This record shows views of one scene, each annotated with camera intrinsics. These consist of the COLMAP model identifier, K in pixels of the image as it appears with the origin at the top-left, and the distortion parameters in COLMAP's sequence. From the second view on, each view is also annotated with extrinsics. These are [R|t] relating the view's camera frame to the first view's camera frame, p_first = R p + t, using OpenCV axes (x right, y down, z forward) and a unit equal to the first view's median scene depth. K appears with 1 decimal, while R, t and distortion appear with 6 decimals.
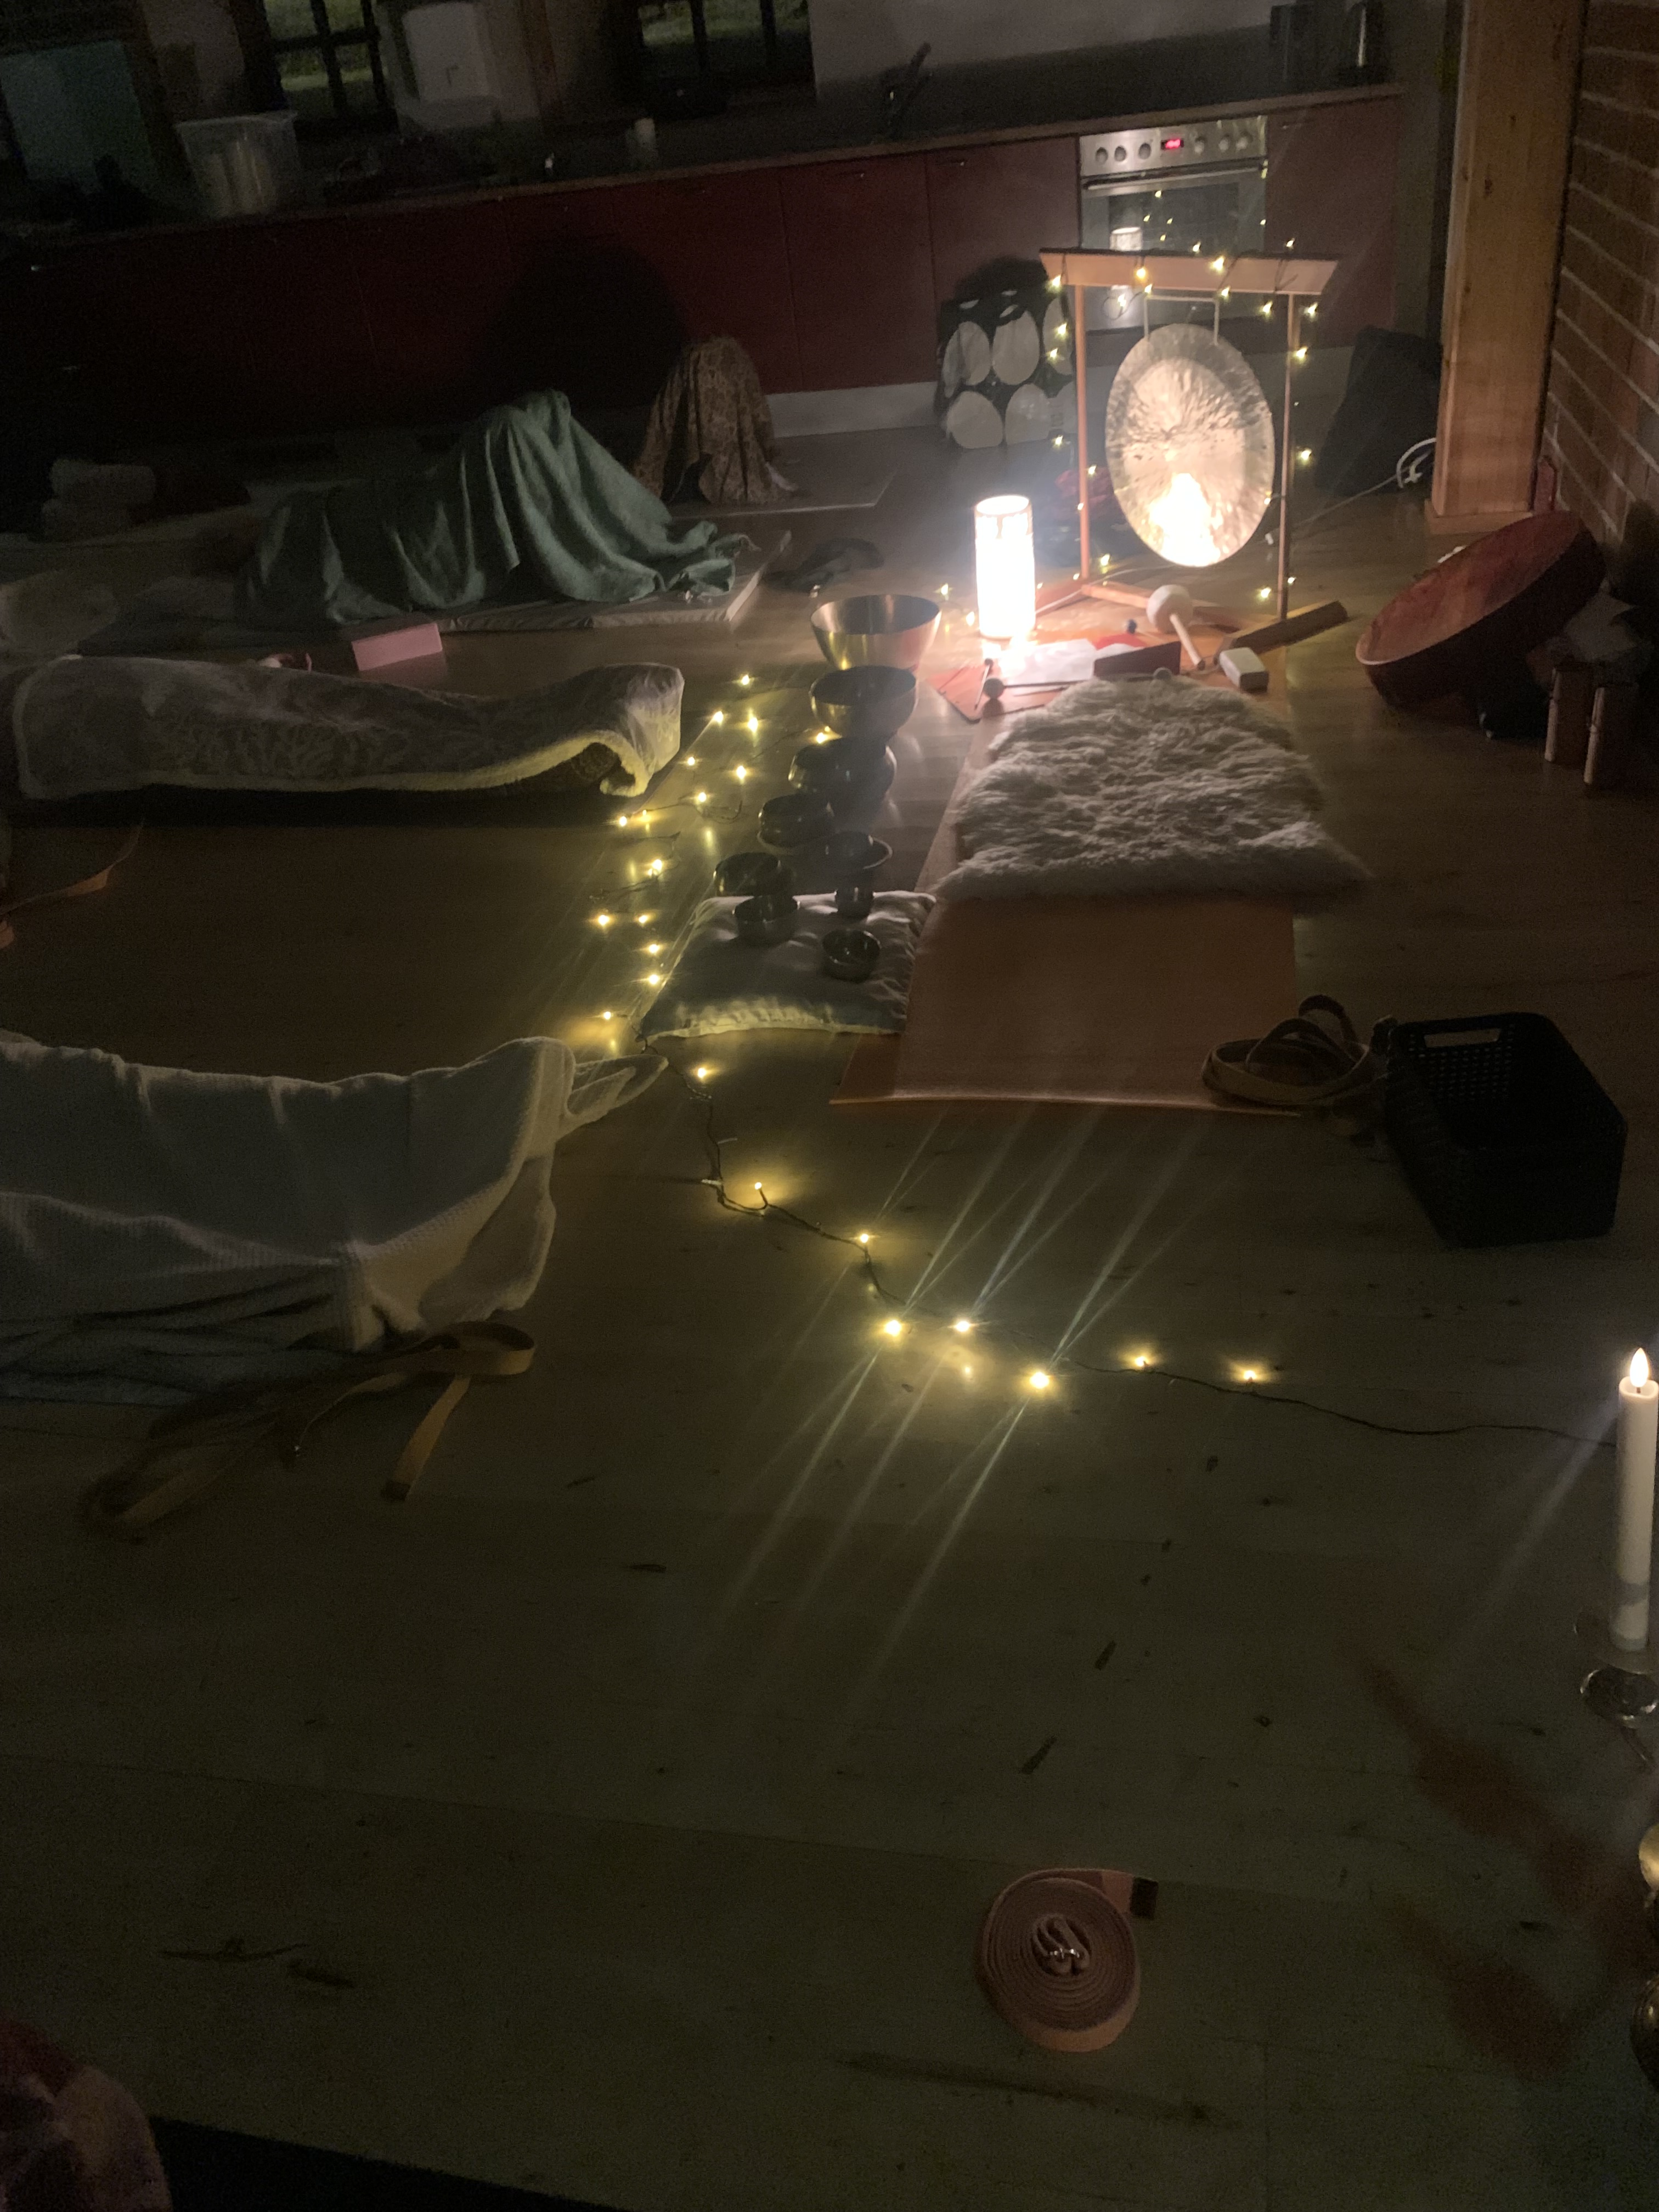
lens RADIAL K [[1686.0, 0, 822.0], [0, 1686.0, 1094.0], [0, 0, 1]] dist [0.011553, -0.003664]
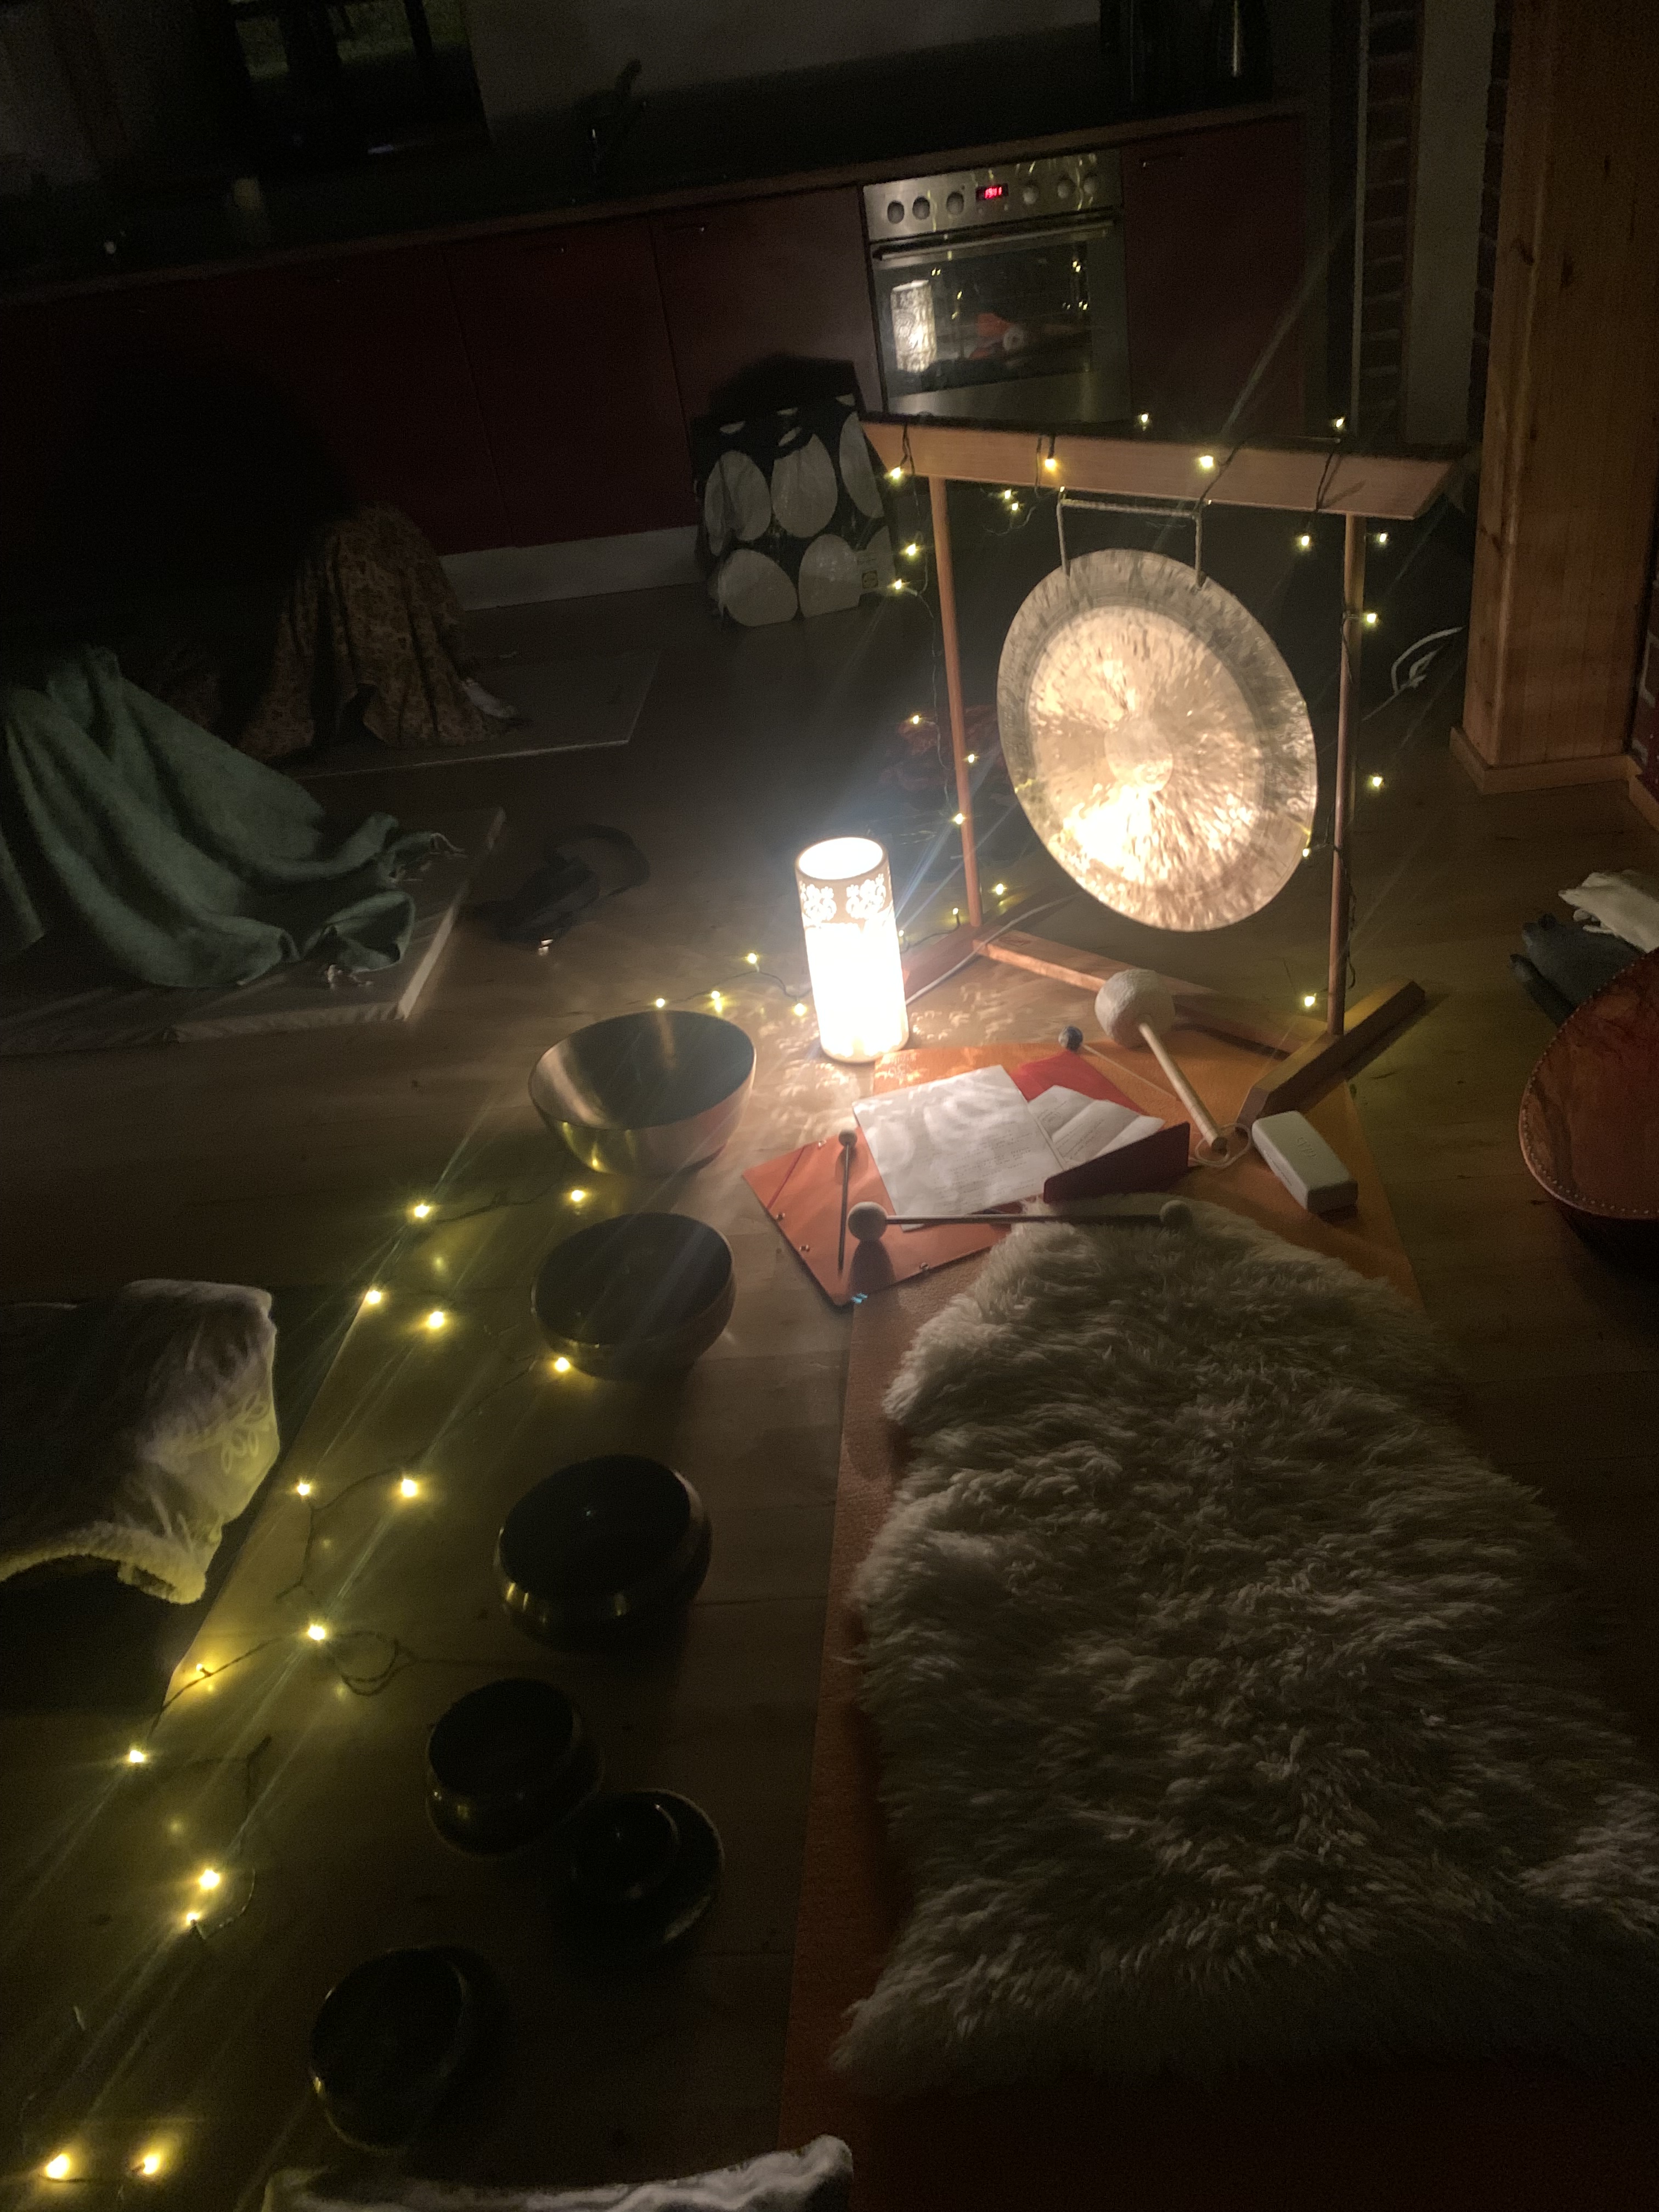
lens RADIAL K [[1686.0, 0, 831.9], [0, 1686.0, 1119.6], [0, 0, 1]] dist [0.011553, -0.003664]
pose [[0.988727, -0.099330, 0.112039, 0.027454], [0.098470, 0.995052, 0.013200, -0.250747], [-0.112796, -0.002019, 0.993616, 0.396374]]
